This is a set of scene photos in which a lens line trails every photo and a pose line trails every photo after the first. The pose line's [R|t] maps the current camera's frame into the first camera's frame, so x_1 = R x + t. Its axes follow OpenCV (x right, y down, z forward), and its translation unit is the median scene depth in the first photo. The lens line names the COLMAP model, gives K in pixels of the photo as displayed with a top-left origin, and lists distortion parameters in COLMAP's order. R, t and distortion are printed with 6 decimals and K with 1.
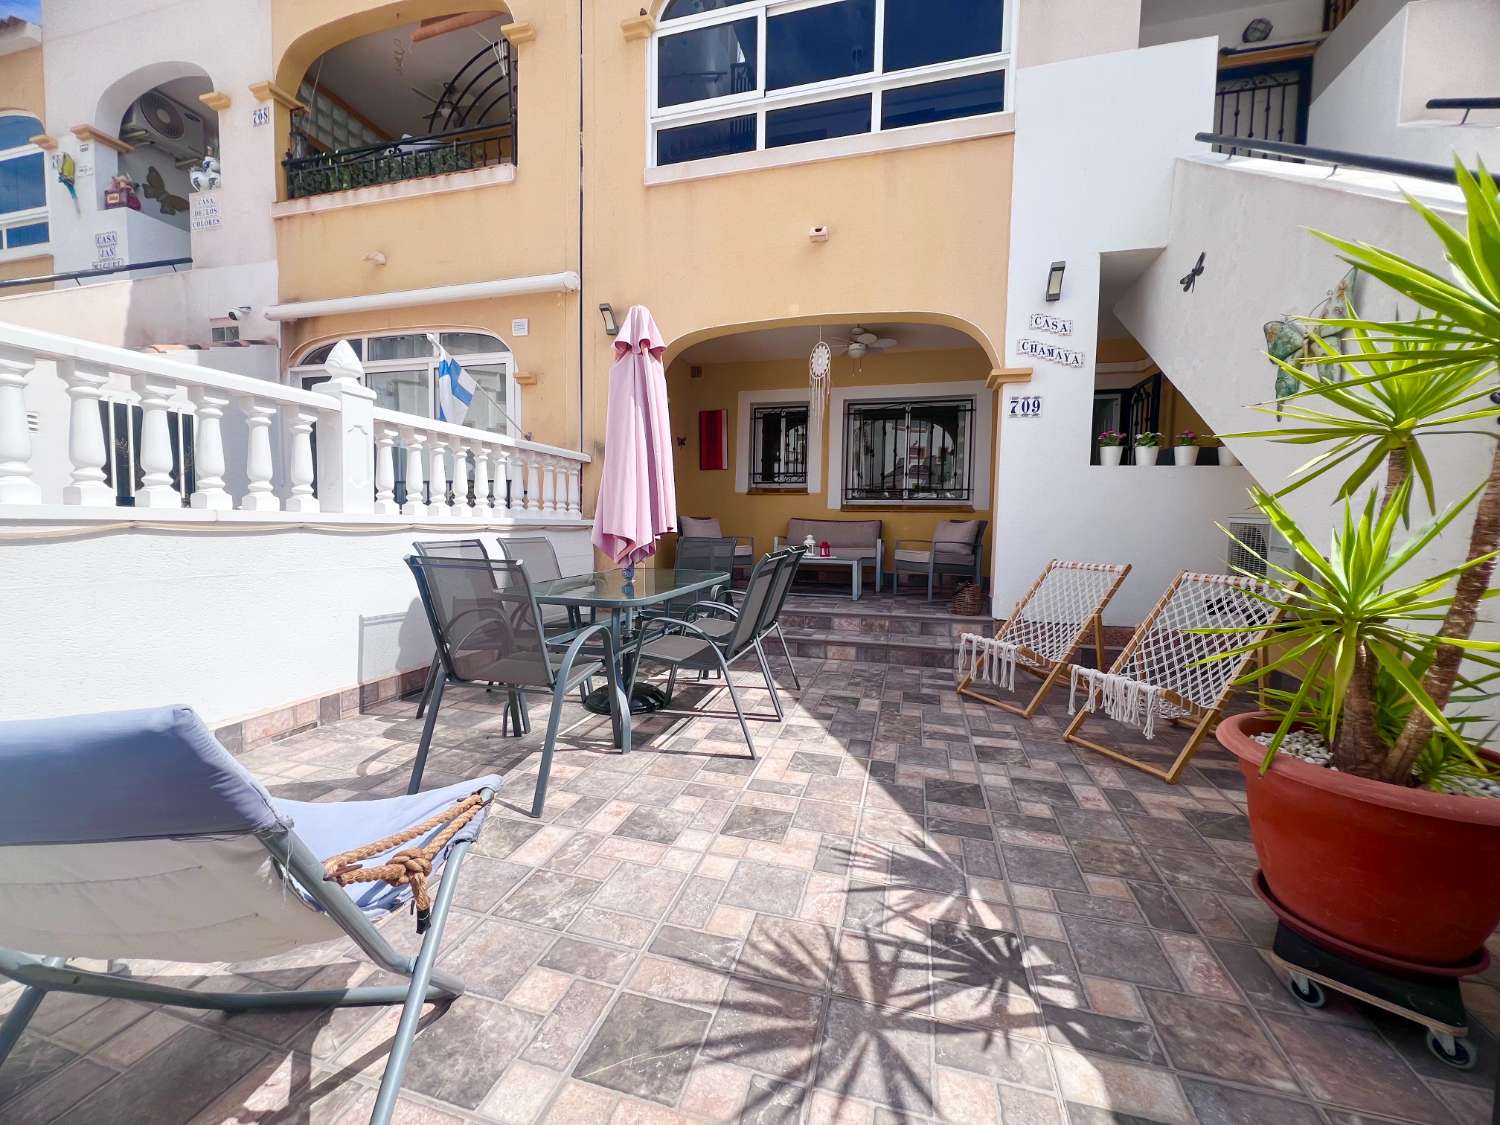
lens RADIAL K [[601.1, 0, 749.6], [0, 601.1, 558.8], [0, 0, 1]] dist [-0.004300, 0.001273]
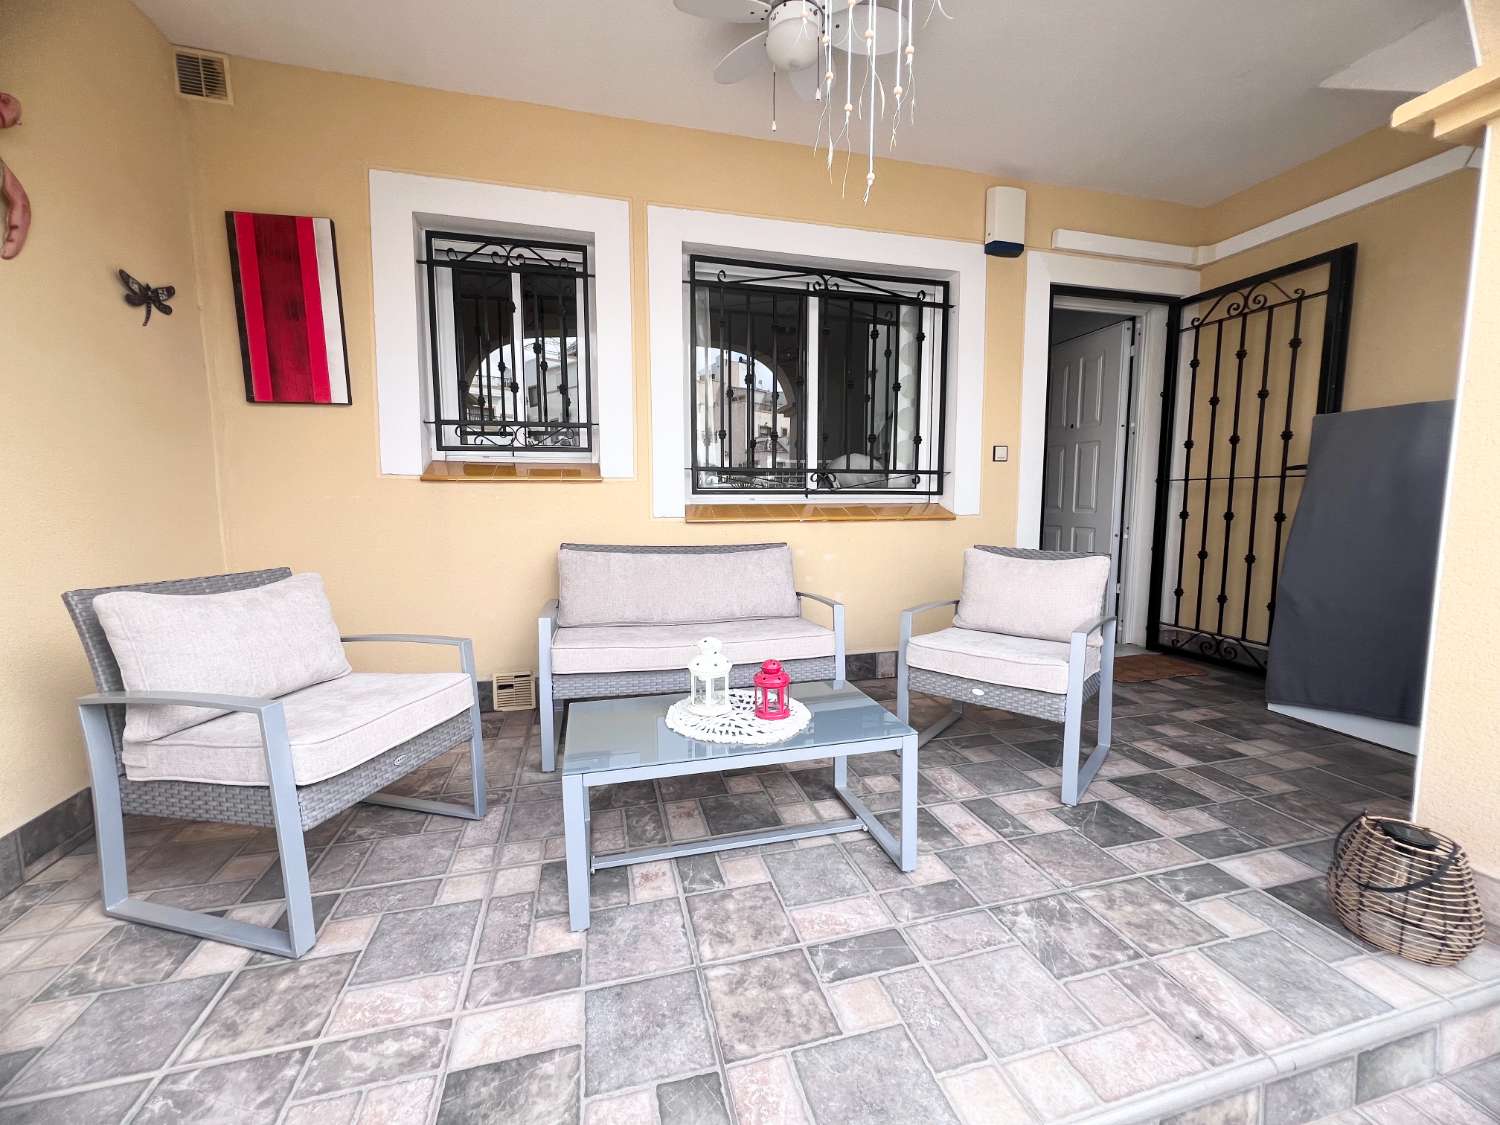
lens RADIAL K [[601.1, 0, 754.1], [0, 601.1, 564.3], [0, 0, 1]] dist [-0.004300, 0.001273]
pose [[0.856395, -0.071268, 0.511380, -0.021504], [0.044376, 0.996923, 0.064619, -0.072148], [-0.514412, -0.032647, 0.856922, 0.597244]]
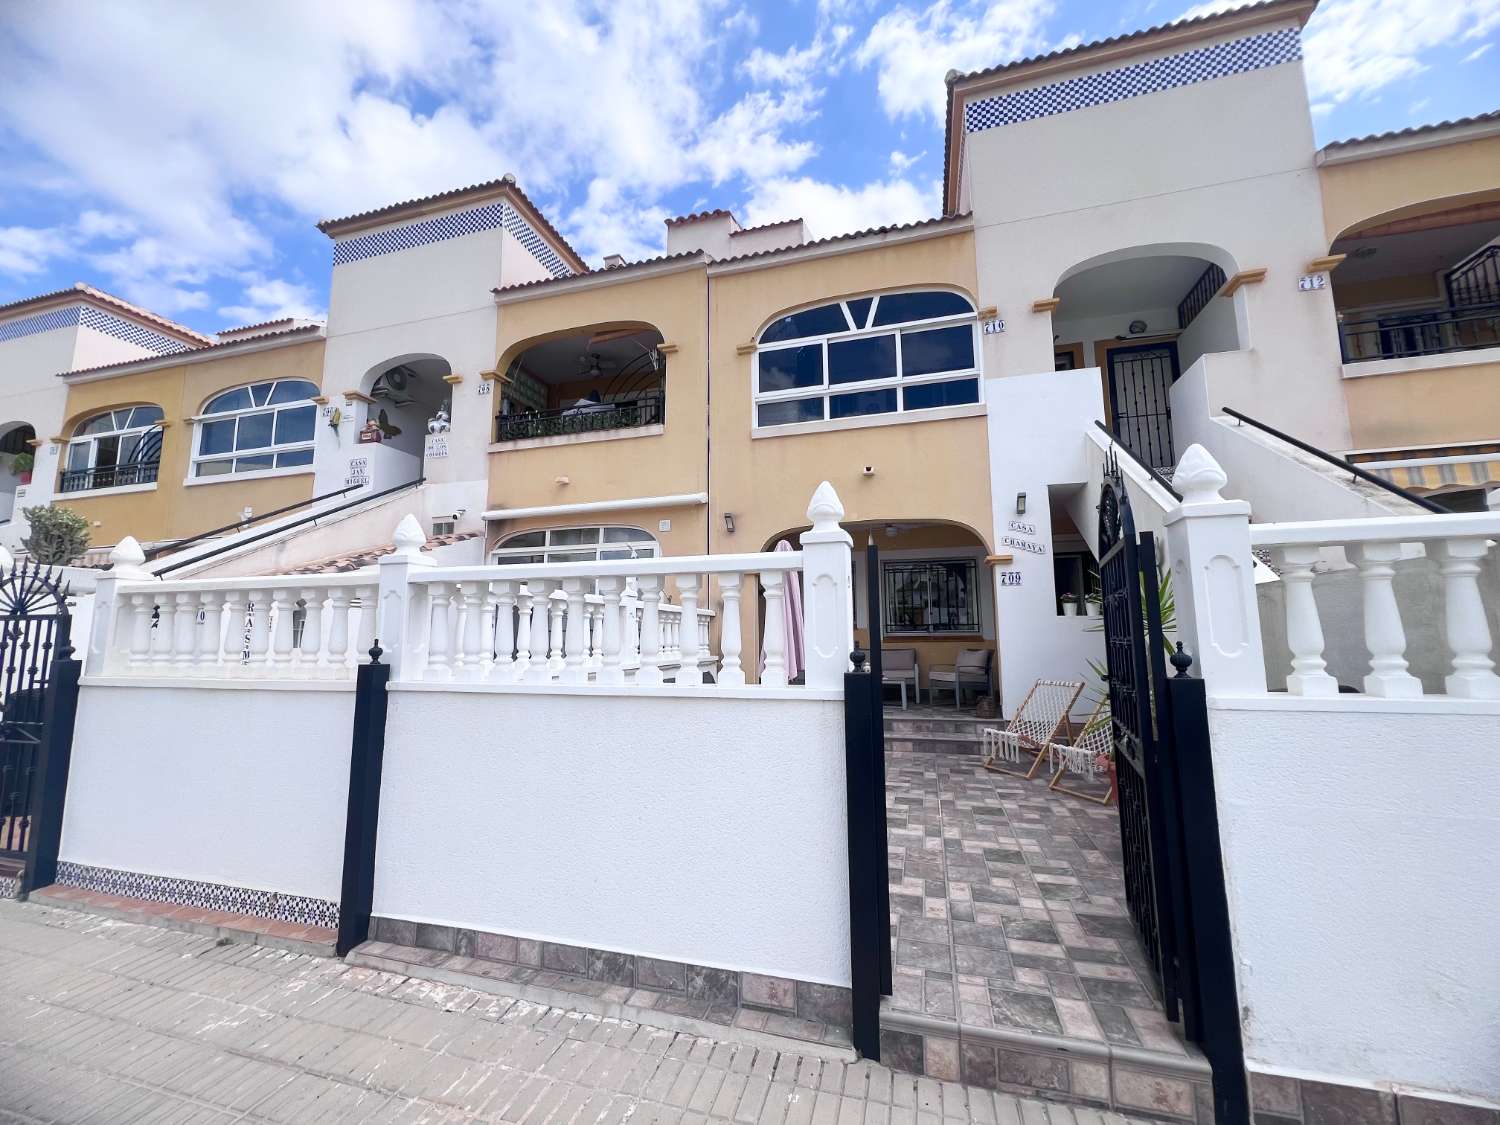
lens RADIAL K [[601.1, 0, 748.8], [0, 601.1, 560.4], [0, 0, 1]] dist [-0.004300, 0.001273]
pose [[0.999596, -0.025756, -0.012057, -0.171083], [0.023083, 0.982459, -0.185044, -0.023892], [0.016612, 0.184691, 0.982656, -0.470611]]
